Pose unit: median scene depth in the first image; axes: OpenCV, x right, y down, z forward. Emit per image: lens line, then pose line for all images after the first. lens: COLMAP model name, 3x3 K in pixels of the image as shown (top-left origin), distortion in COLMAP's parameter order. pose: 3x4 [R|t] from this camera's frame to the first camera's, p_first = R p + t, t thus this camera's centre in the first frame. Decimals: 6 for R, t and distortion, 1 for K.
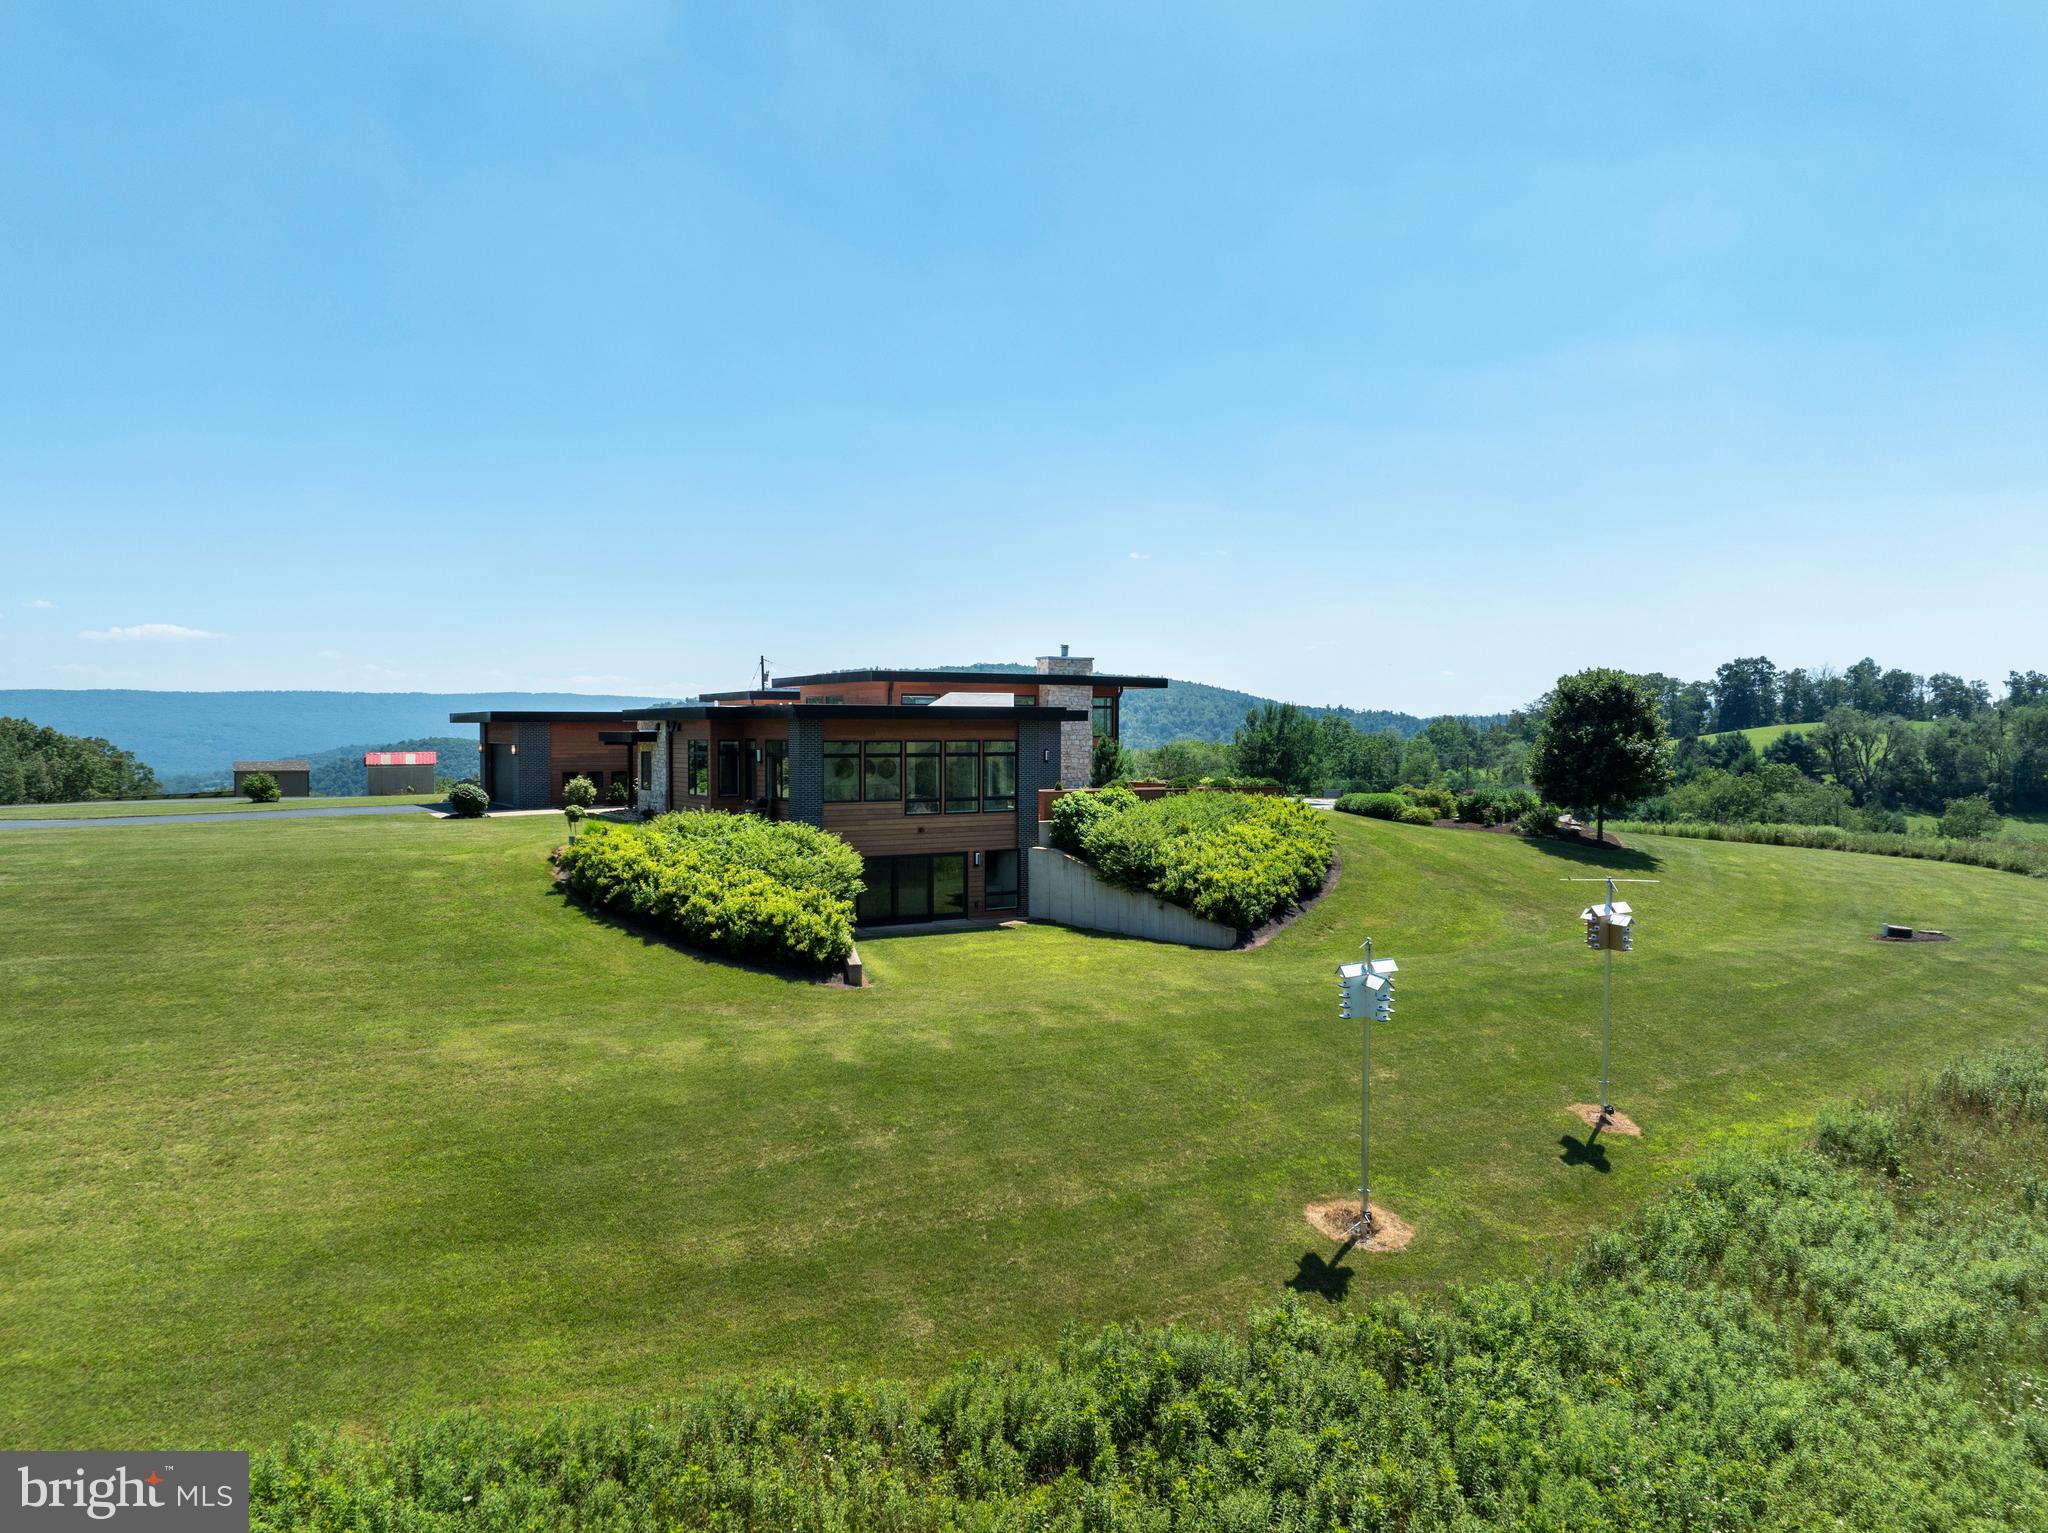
lens RADIAL K [[1441.4, 0, 1024.0], [0, 1441.4, 766.5], [0, 0, 1]] dist [-0.042788, 0.008304]
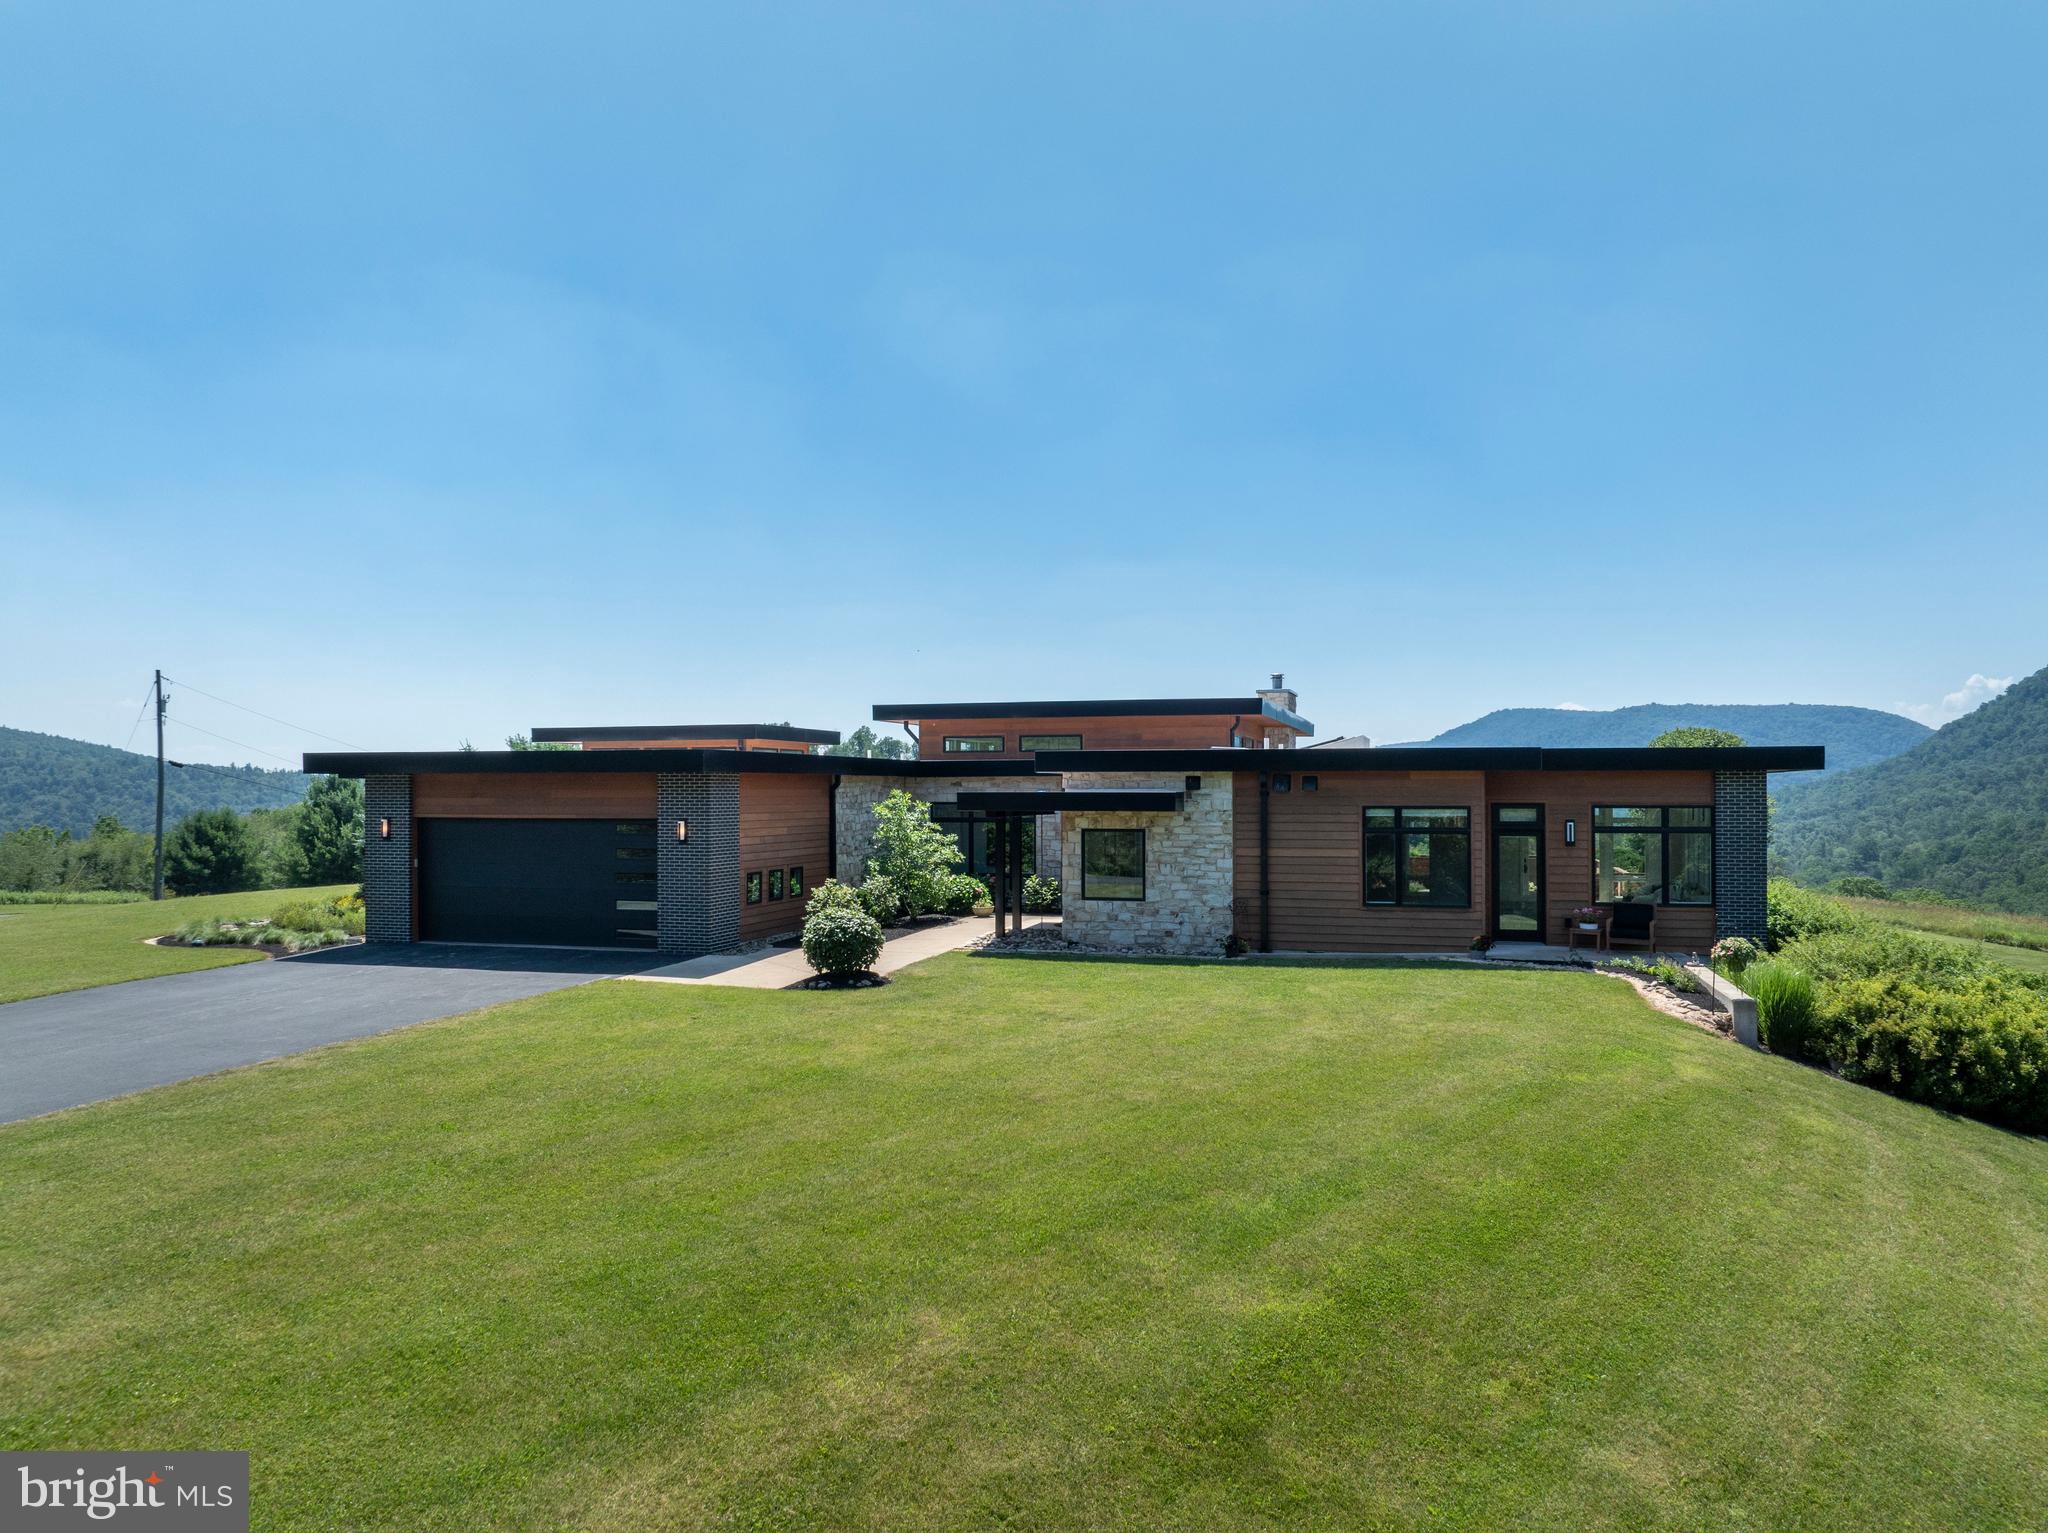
lens RADIAL K [[1441.4, 0, 1024.0], [0, 1441.4, 766.5], [0, 0, 1]] dist [-0.042788, 0.008304]
pose [[0.739991, 0.011391, 0.672521, -0.641915], [0.017473, 0.999194, -0.036150, -0.014804], [-0.672390, 0.038502, 0.739195, 0.612455]]
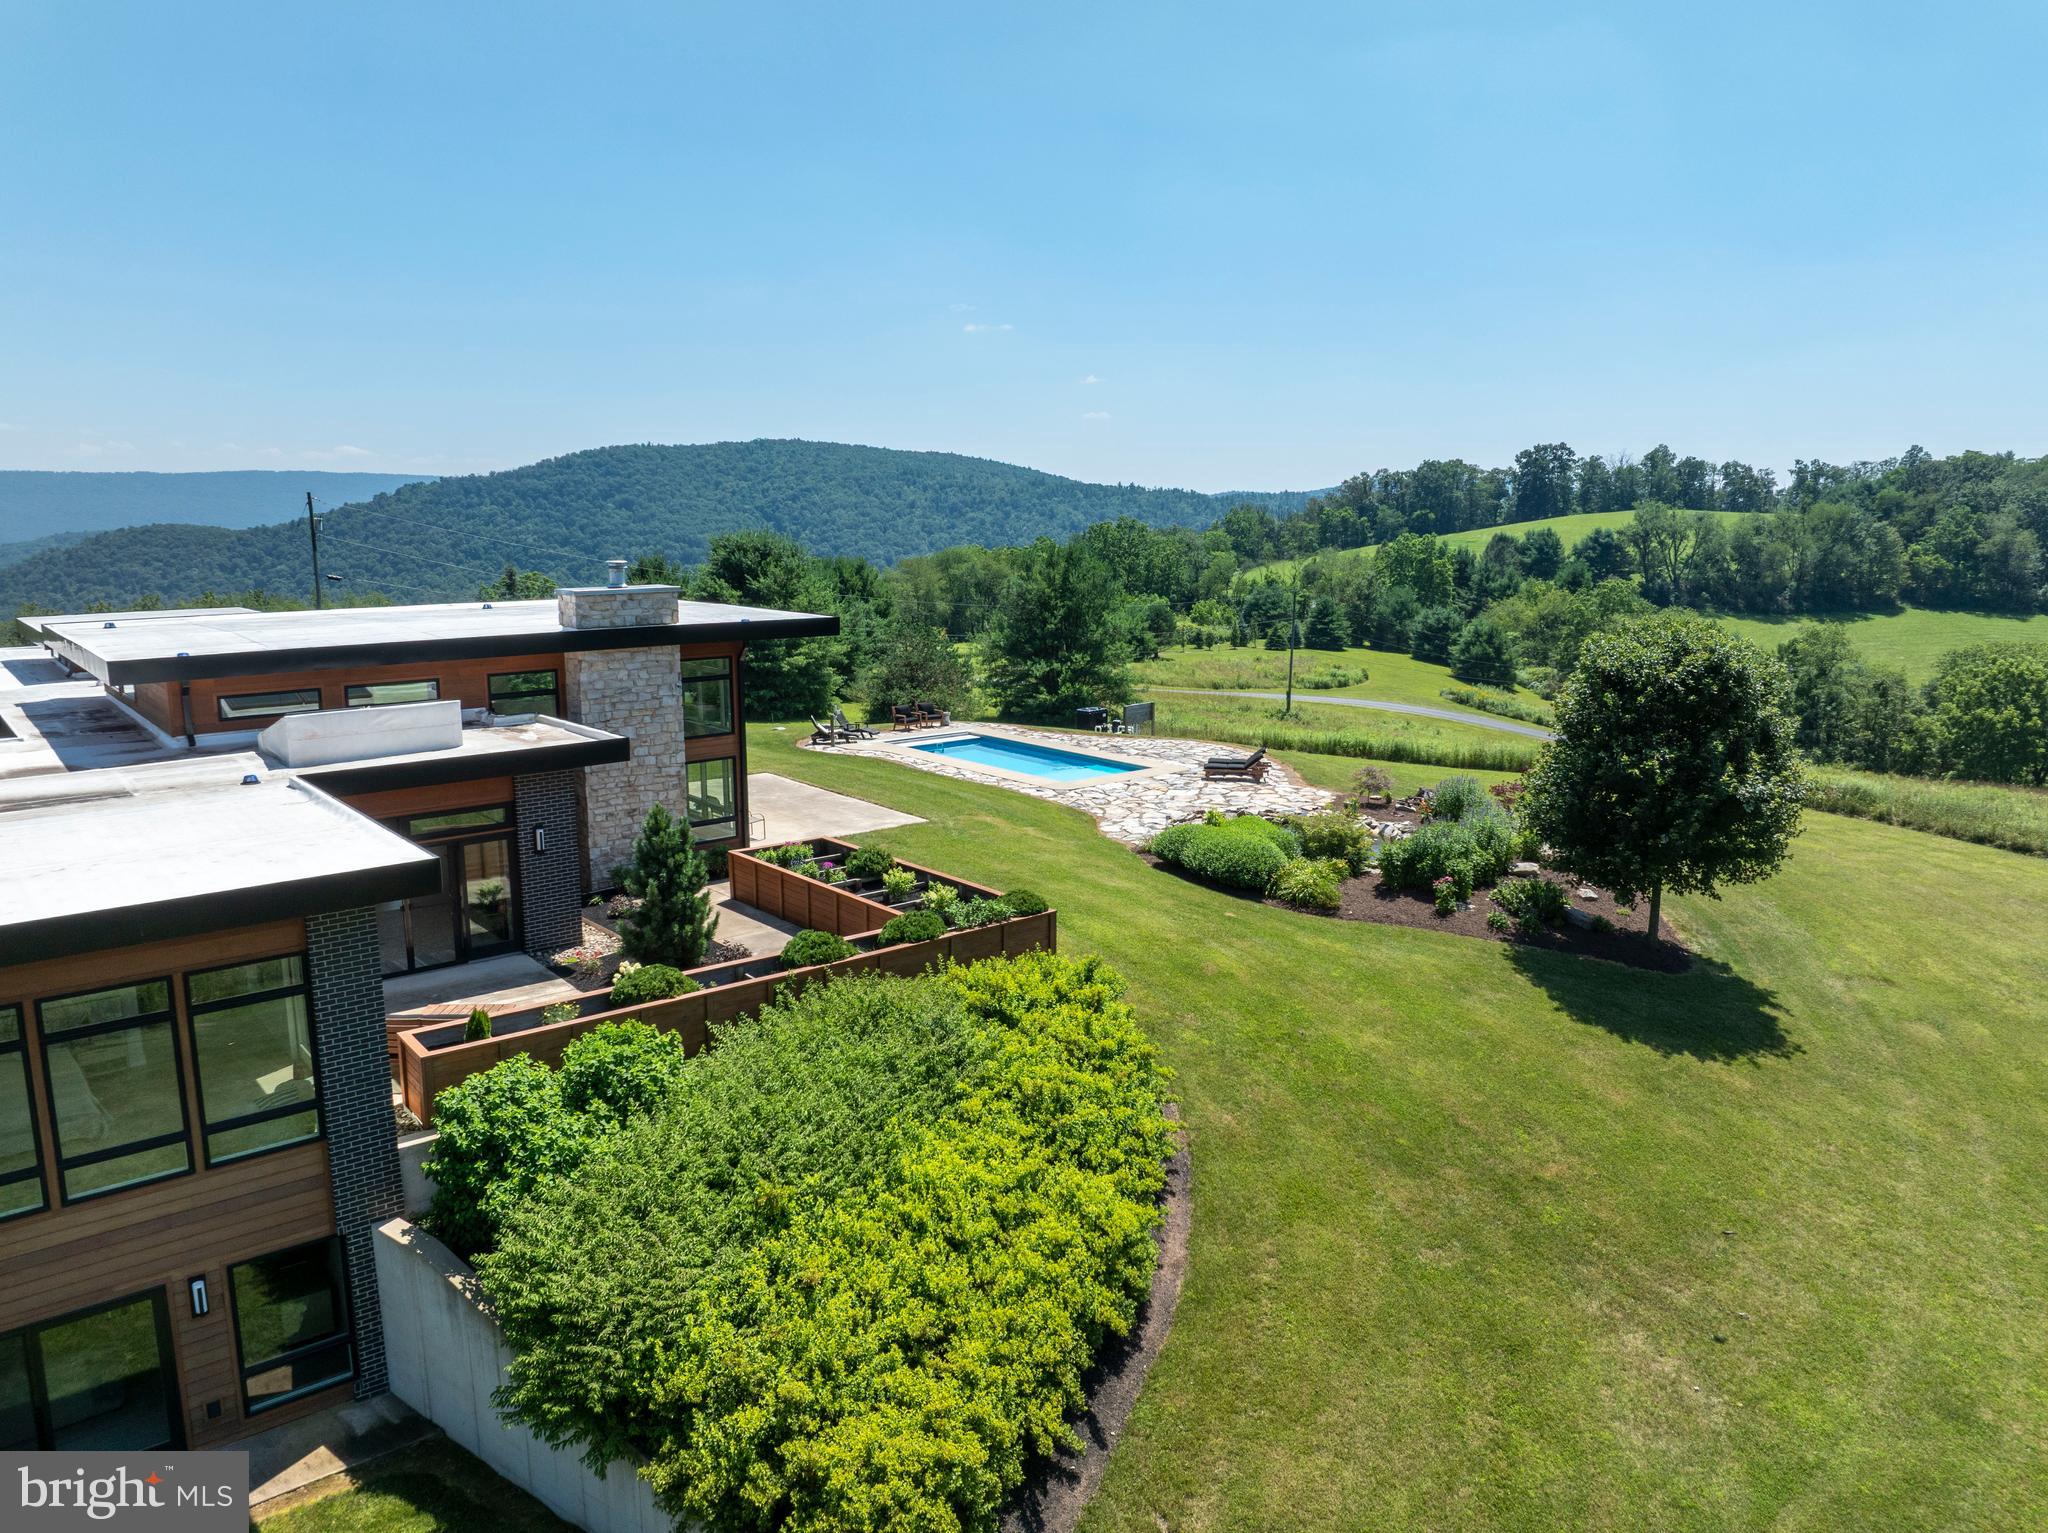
lens RADIAL K [[1441.4, 0, 1024.0], [0, 1441.4, 766.5], [0, 0, 1]] dist [-0.042788, 0.008304]
pose [[0.989737, -0.029495, 0.139825, 0.107541], [0.007678, 0.988030, 0.154070, -0.102270], [-0.142696, -0.151416, 0.978116, 0.560294]]
